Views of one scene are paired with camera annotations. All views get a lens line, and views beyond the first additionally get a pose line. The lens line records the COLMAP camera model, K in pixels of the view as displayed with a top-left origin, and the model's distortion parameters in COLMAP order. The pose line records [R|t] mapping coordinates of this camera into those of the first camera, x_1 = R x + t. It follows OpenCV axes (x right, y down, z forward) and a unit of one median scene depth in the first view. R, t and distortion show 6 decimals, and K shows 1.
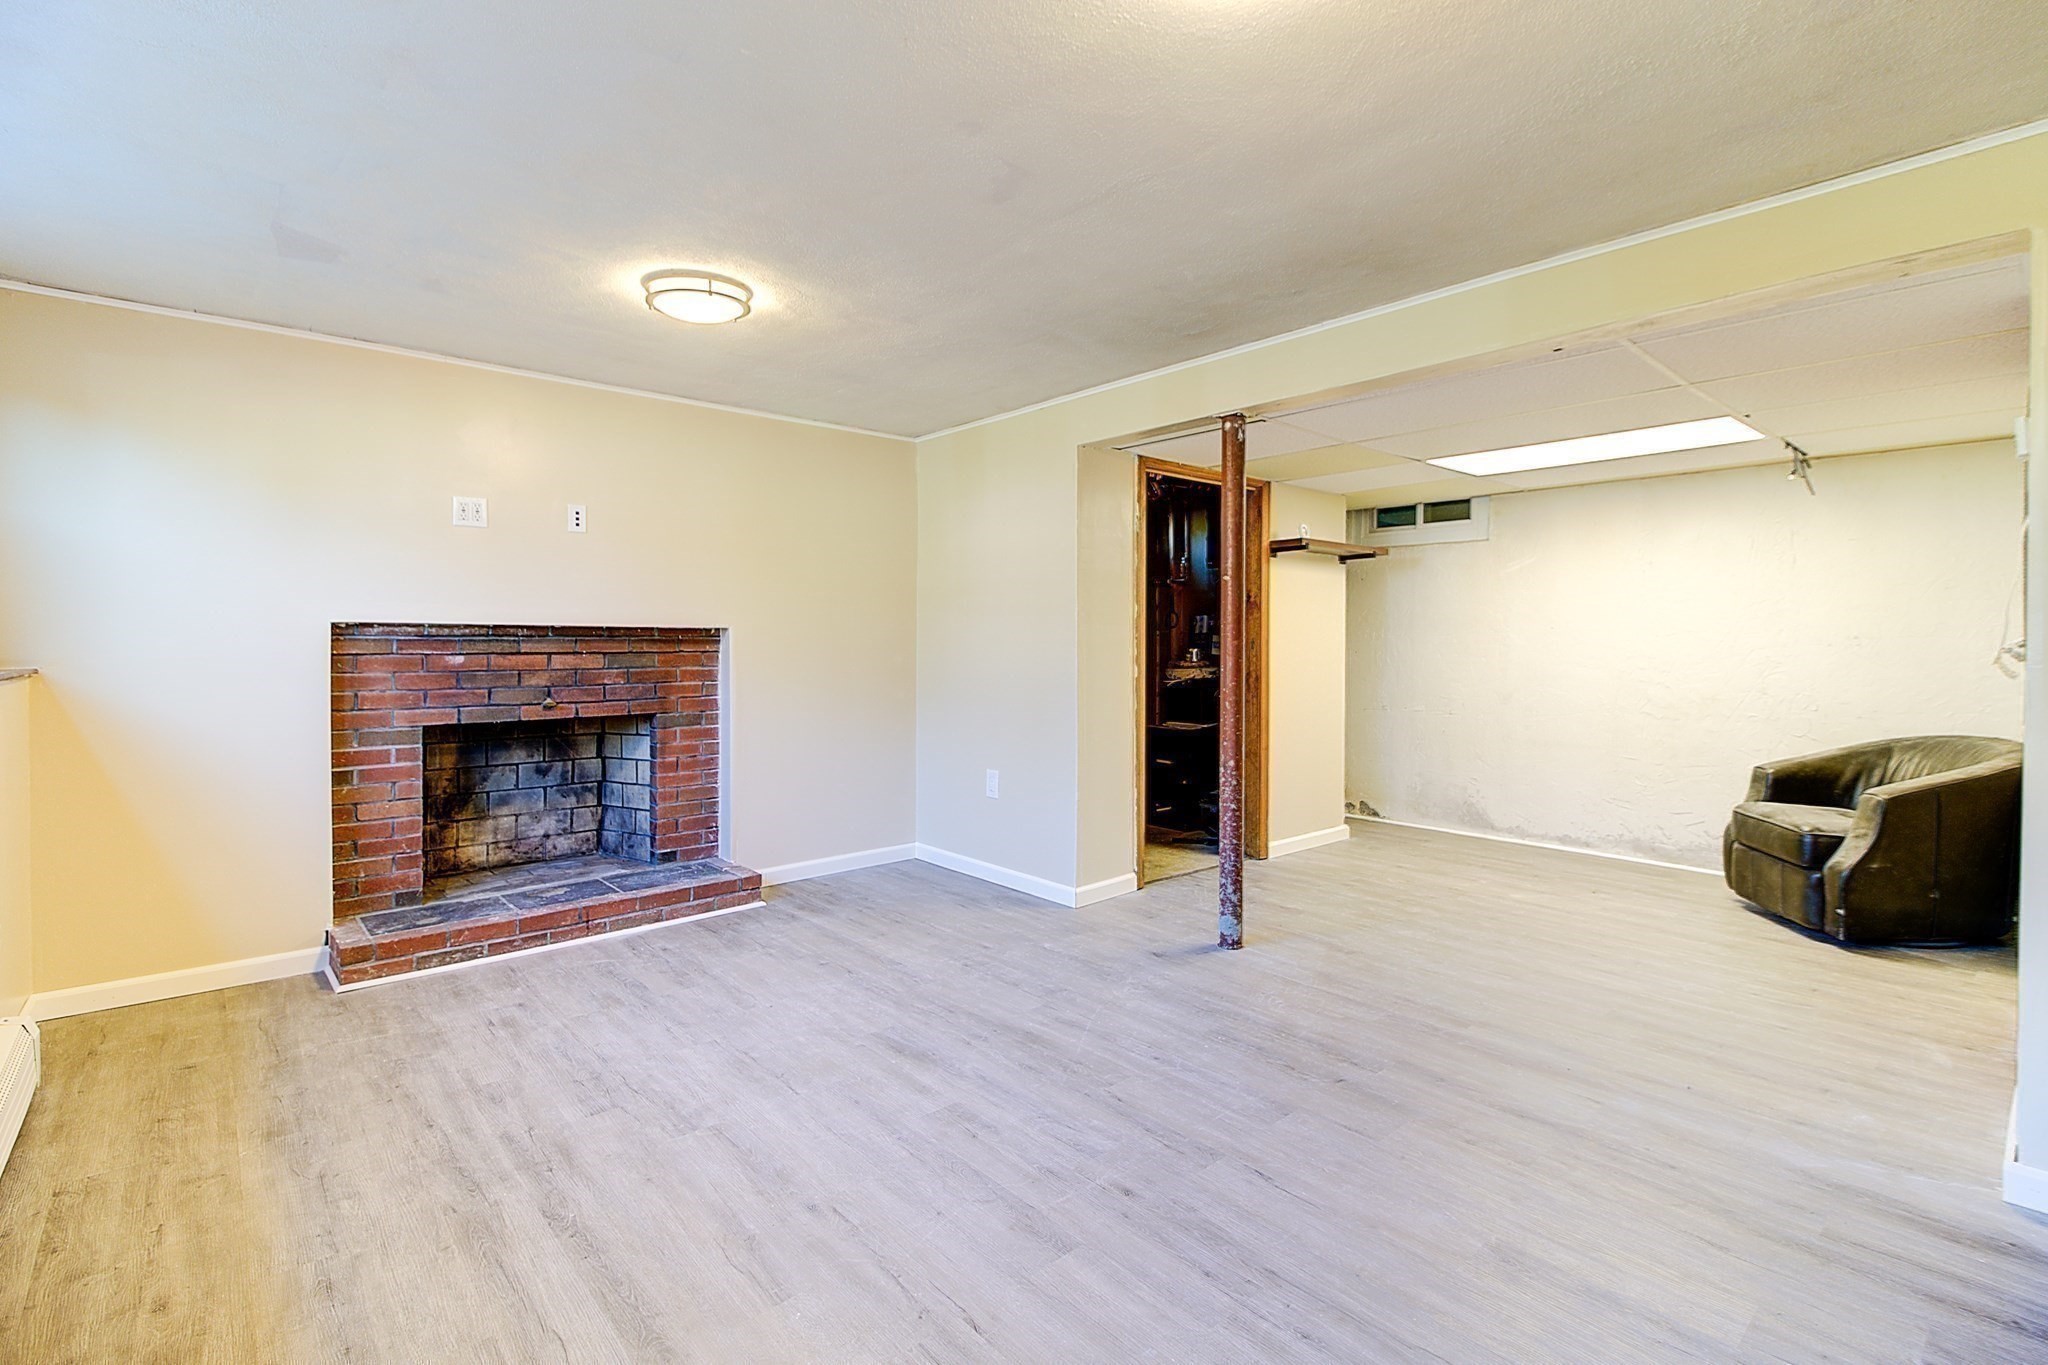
lens RADIAL K [[958.0, 0, 1032.1], [0, 958.0, 657.8], [0, 0, 1]] dist [0.020782, 0.000089]
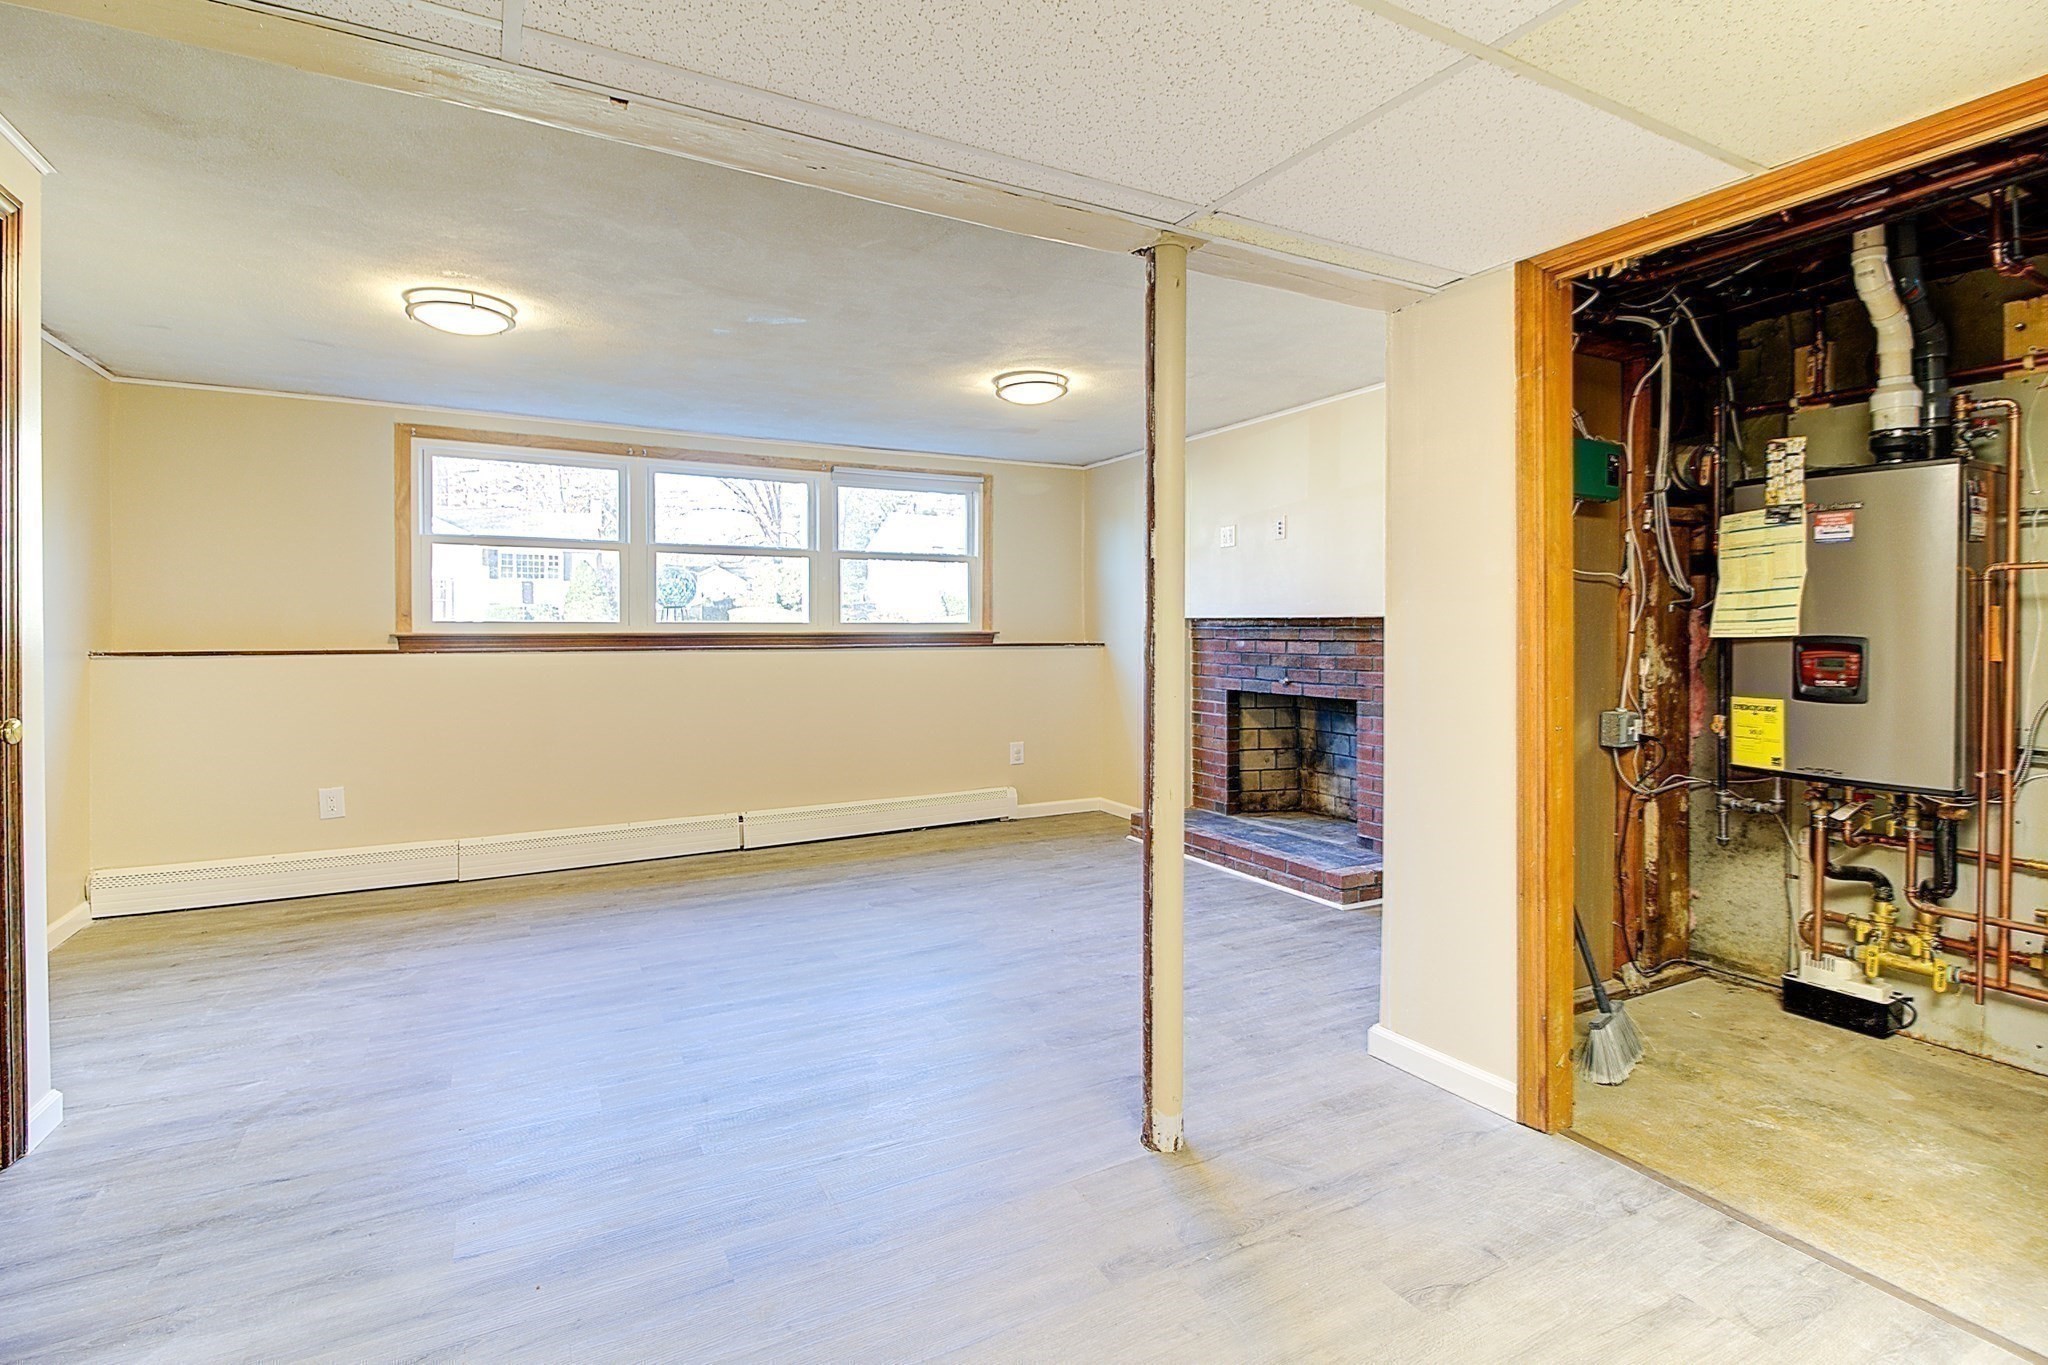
lens RADIAL K [[924.0, 0, 1028.0], [0, 924.0, 638.5], [0, 0, 1]] dist [0.000069, -0.000140]
pose [[-0.224106, 0.007870, -0.974533, 0.716526], [-0.018740, 0.999748, 0.012383, -0.015295], [0.974385, 0.021038, -0.223902, 0.955363]]
